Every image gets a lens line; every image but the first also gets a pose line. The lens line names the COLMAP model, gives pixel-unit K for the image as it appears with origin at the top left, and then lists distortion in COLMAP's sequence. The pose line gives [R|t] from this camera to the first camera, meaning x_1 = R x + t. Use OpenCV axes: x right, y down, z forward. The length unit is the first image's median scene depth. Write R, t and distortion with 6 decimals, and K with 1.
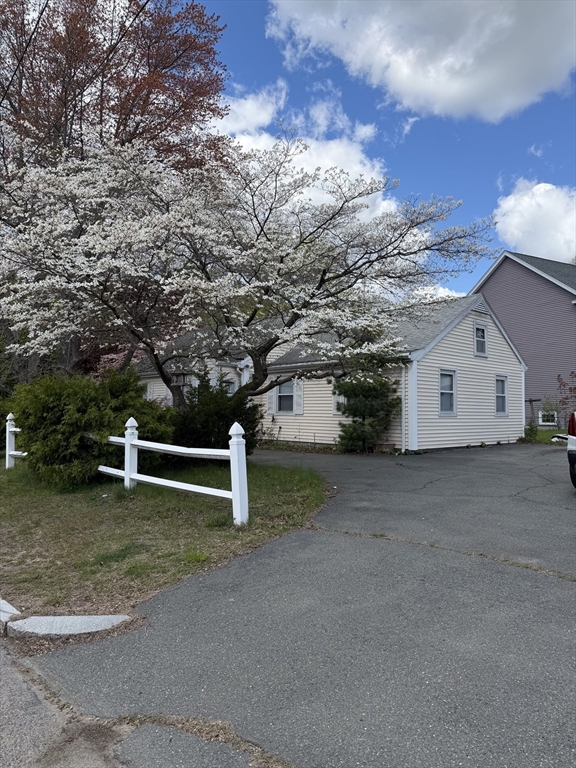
lens RADIAL K [[536.1, 0, 285.1], [0, 536.1, 379.5], [0, 0, 1]] dist [0.023156, -0.055279]
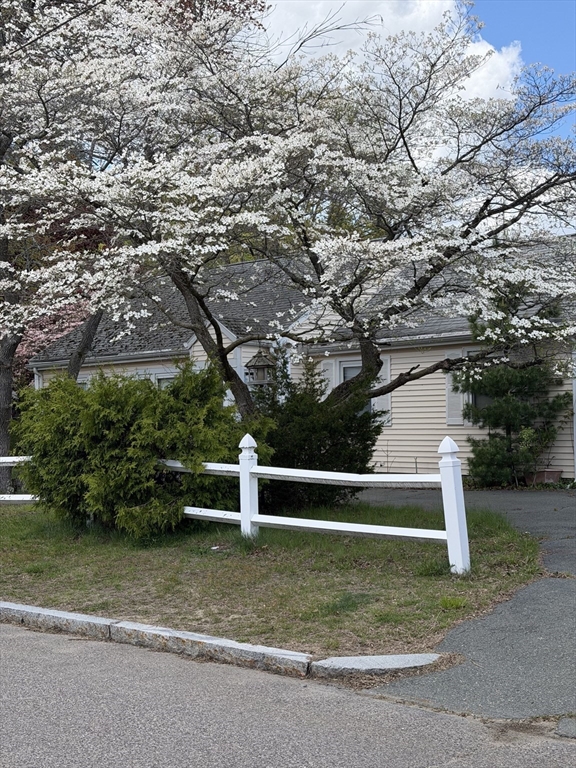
lens RADIAL K [[1063.1, 0, 282.9], [0, 1063.1, 376.7], [0, 0, 1]] dist [0.060726, 0.000000]
pose [[0.999311, -0.021213, 0.030469, -0.274729], [0.020628, 0.999599, 0.019376, -0.028183], [-0.030868, -0.018734, 0.999348, -0.354021]]
